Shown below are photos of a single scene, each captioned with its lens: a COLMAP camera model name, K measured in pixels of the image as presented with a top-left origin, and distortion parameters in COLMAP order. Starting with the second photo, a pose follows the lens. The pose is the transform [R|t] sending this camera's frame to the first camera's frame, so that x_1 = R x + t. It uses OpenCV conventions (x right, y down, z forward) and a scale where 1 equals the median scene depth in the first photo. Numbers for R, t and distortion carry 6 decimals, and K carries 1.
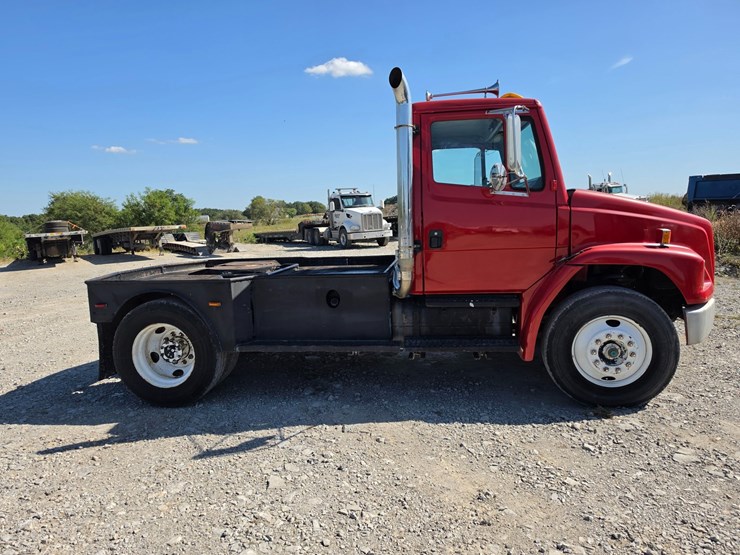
lens RADIAL K [[508.9, 0, 366.0], [0, 508.9, 287.5], [0, 0, 1]] dist [0.086683, -0.124633]
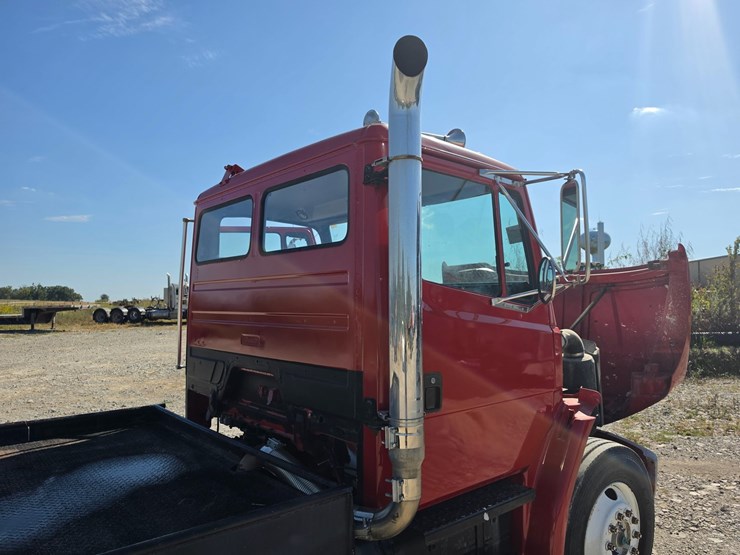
lens RADIAL K [[518.5, 0, 381.0], [0, 518.5, 273.8], [0, 0, 1]] dist [0.000892, -0.004274]
pose [[0.659806, 0.079696, 0.747198, -0.275472], [0.082084, 0.980765, -0.177092, -0.122378], [-0.746939, 0.178179, 0.640573, 0.694650]]
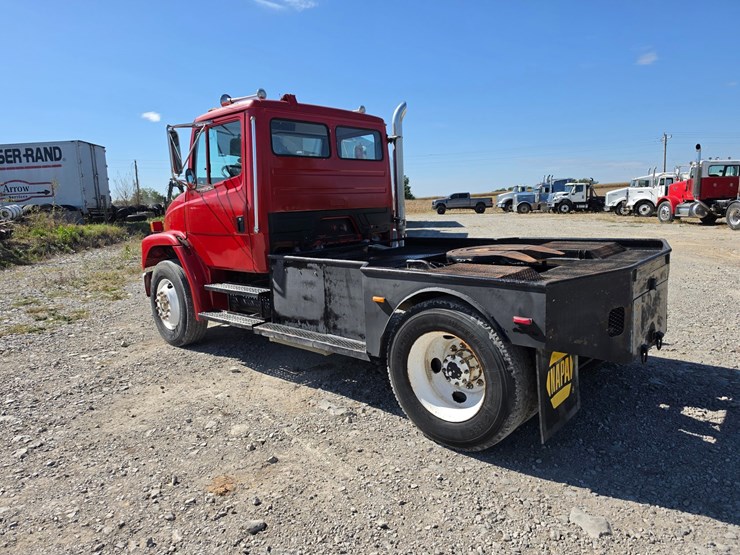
lens RADIAL K [[504.0, 0, 363.5], [0, 504.0, 274.2], [0, 0, 1]] dist [0.081093, -0.109823]
pose [[-0.813720, -0.013097, 0.581110, -0.683136], [0.150632, 0.960841, 0.232583, -0.277372], [-0.561400, 0.276791, -0.779883, 2.235700]]
